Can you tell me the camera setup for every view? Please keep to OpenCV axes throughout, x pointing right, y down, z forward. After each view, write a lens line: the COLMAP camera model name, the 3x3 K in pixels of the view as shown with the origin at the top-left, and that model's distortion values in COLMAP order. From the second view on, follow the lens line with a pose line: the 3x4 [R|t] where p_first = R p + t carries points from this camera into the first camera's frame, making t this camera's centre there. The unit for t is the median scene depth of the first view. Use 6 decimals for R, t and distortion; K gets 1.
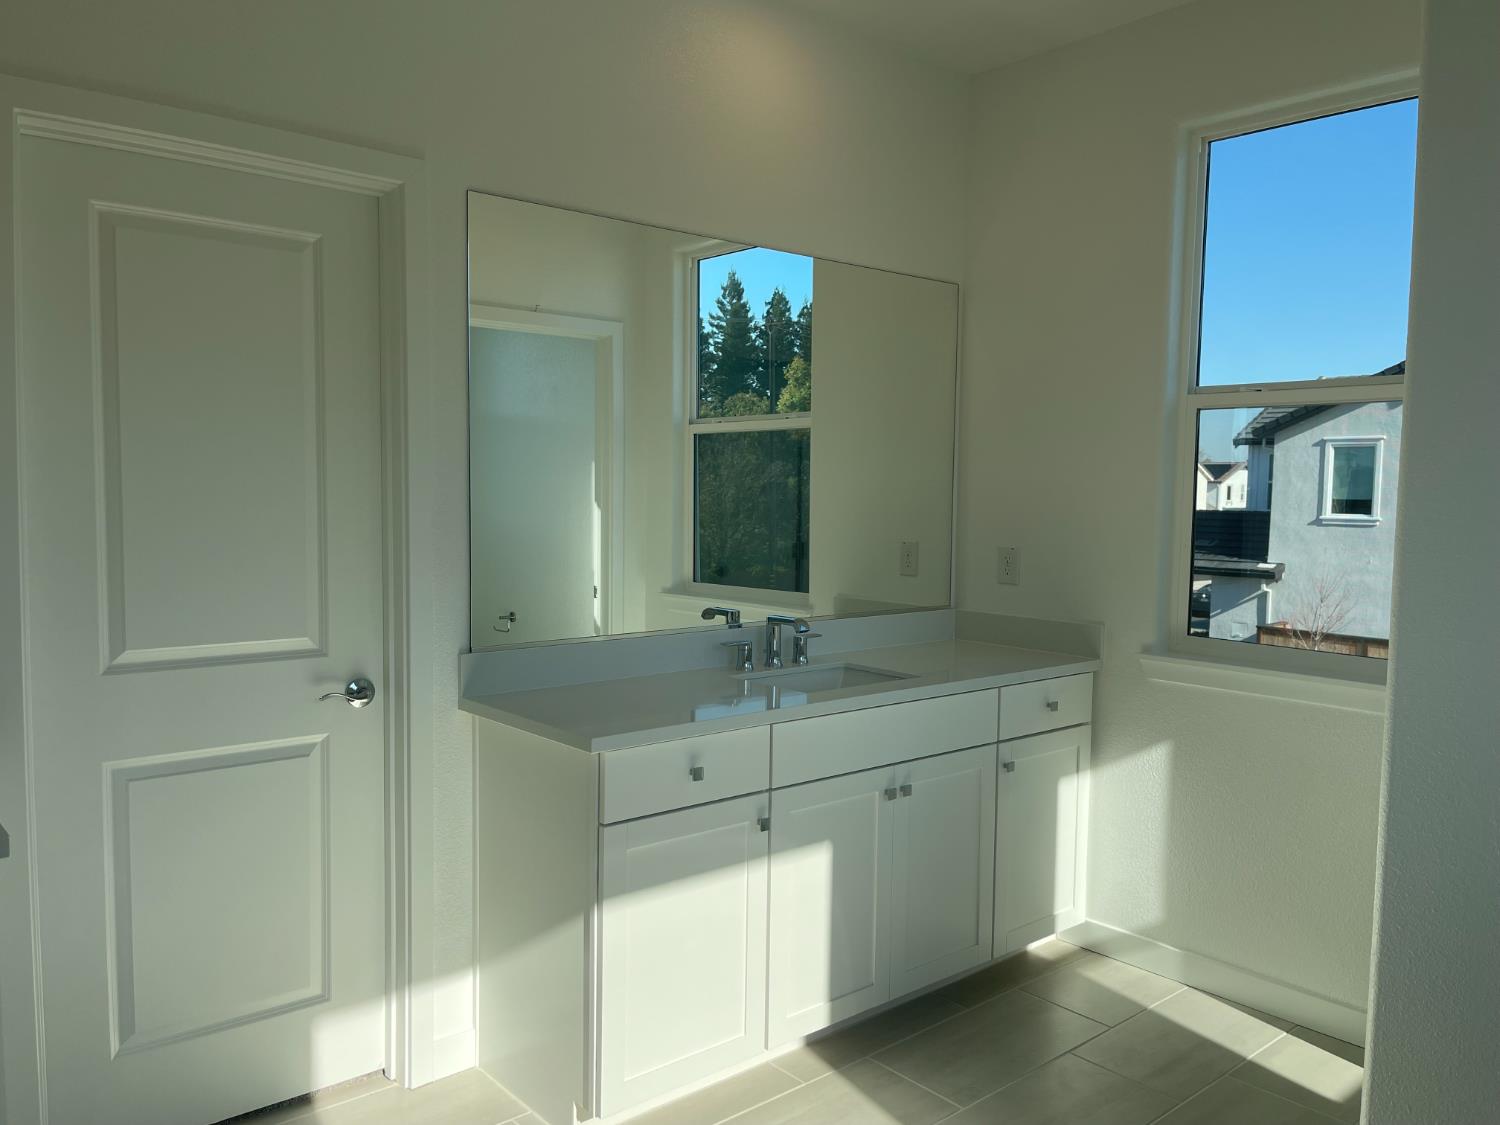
lens RADIAL K [[1161.4, 0, 752.2], [0, 1161.4, 567.0], [0, 0, 1]] dist [0.003239, -0.002019]
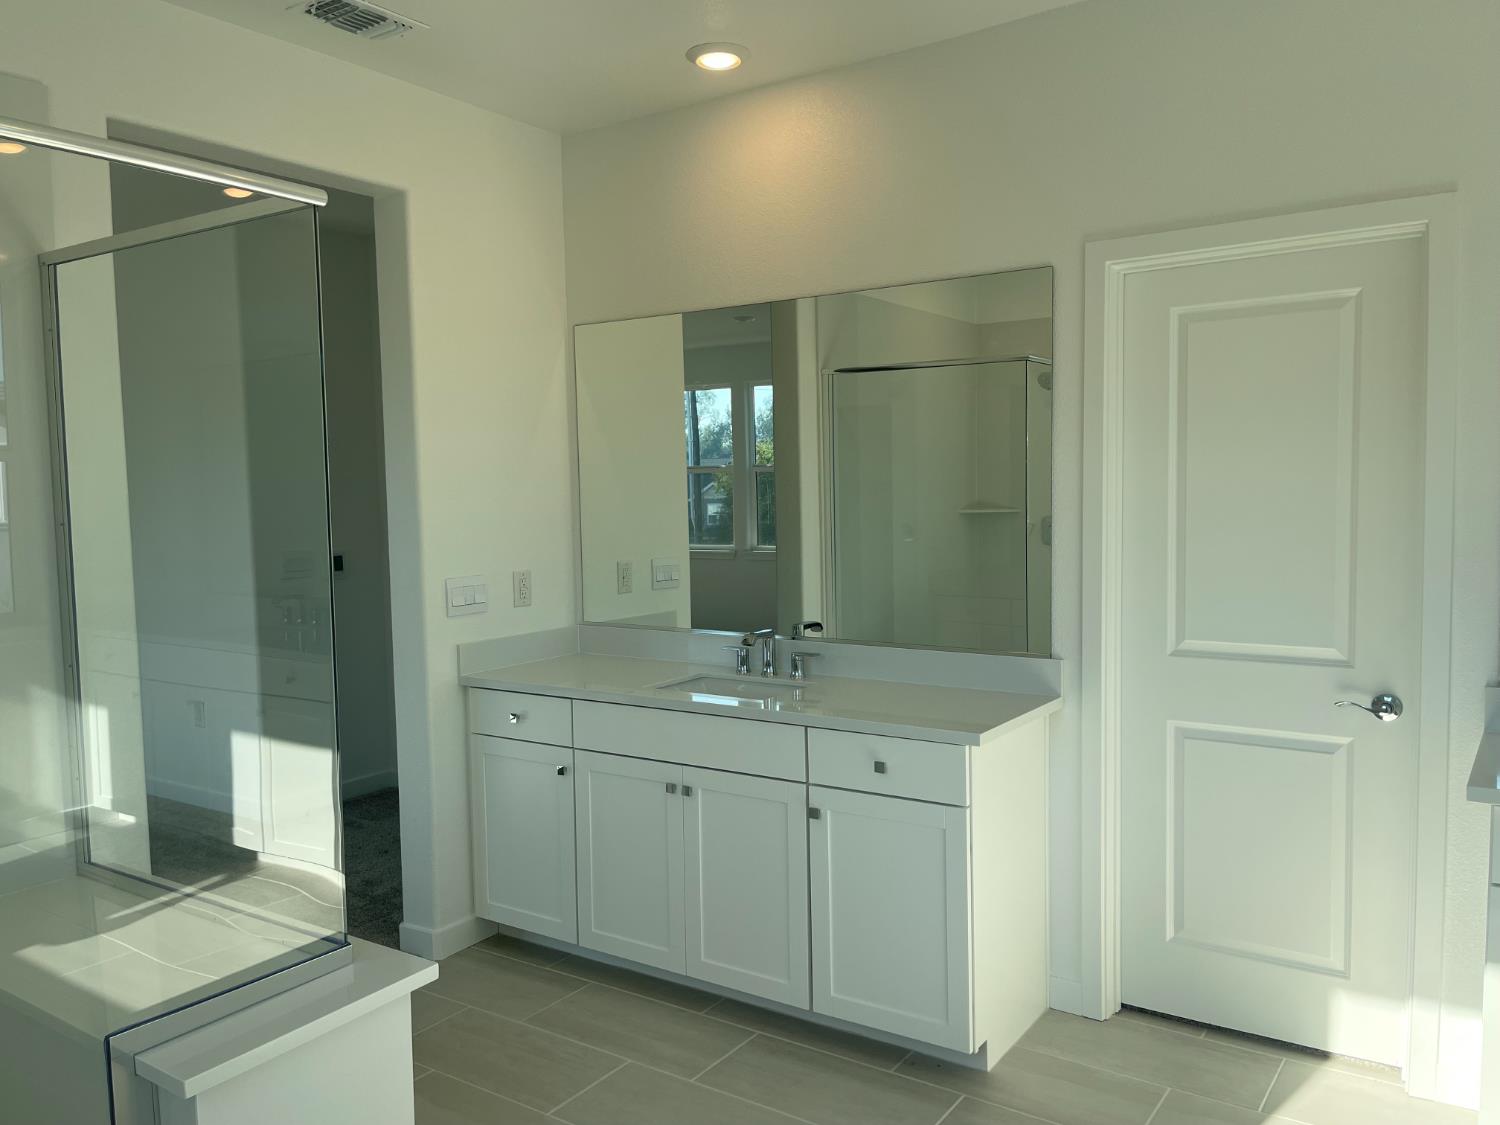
lens RADIAL K [[1161.4, 0, 753.1], [0, 1161.4, 563.2], [0, 0, 1]] dist [0.003239, -0.002019]
pose [[0.249185, 0.049926, -0.967168, 0.562871], [-0.044071, 0.998220, 0.040174, -0.042721], [0.967453, 0.032613, 0.250942, 0.168178]]
